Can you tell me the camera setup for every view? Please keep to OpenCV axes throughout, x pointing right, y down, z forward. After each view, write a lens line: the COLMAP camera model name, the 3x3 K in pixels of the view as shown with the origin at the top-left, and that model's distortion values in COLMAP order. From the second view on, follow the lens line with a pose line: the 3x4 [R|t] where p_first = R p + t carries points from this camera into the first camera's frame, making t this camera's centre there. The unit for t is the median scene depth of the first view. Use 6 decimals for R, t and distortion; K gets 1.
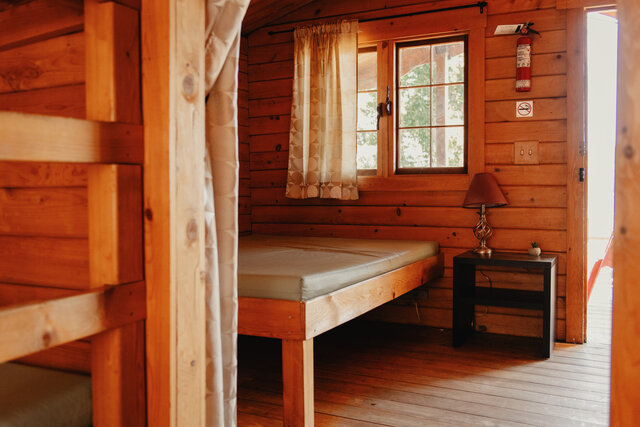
lens RADIAL K [[599.5, 0, 313.3], [0, 599.5, 212.8], [0, 0, 1]] dist [-0.019900, 0.000000]
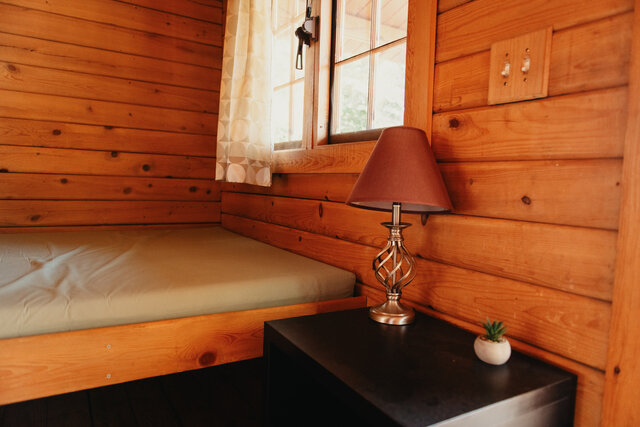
lens RADIAL K [[432.9, 0, 323.9], [0, 432.9, 212.9], [0, 0, 1]] dist [0.005325, -0.004701]
pose [[0.843052, 0.070768, -0.533155, 0.311786], [-0.058390, 0.997489, 0.040072, -0.013290], [0.534652, -0.002652, 0.845068, 0.552606]]
